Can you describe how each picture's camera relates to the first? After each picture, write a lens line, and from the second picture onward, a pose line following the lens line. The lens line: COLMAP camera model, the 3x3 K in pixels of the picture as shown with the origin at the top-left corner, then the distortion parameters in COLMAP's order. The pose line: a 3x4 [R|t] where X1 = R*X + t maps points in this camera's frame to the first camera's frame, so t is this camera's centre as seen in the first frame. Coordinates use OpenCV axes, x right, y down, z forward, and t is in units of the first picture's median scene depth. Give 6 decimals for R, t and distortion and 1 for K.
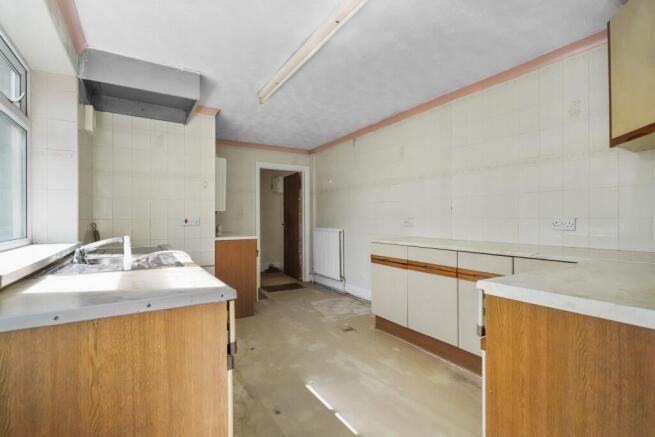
lens RADIAL K [[314.0, 0, 329.7], [0, 314.0, 216.1], [0, 0, 1]] dist [-0.001099, 0.000435]
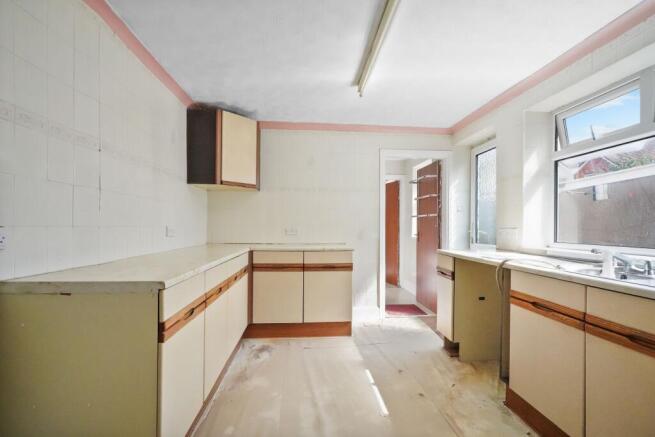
lens RADIAL K [[305.1, 0, 327.6], [0, 305.1, 226.4], [0, 0, 1]] dist [-0.001180, 0.000021]
pose [[-0.888461, -0.000798, 0.458951, -0.292355], [-0.005142, 0.999953, -0.008214, 0.012037], [-0.458923, -0.009658, -0.888423, 1.682176]]
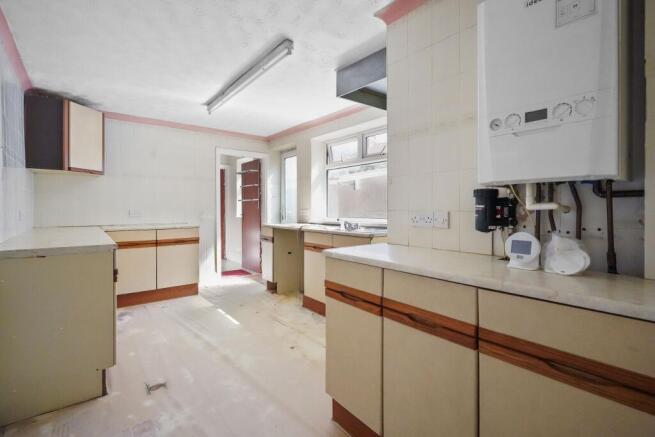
lens RADIAL K [[303.9, 0, 327.9], [0, 303.9, 209.2], [0, 0, 1]] dist [-0.000144, 0.000121]
pose [[-0.991443, 0.008927, -0.130239, -0.274279], [0.009438, 0.999950, -0.003309, 0.015392], [0.130202, -0.004510, -0.991477, 2.229279]]
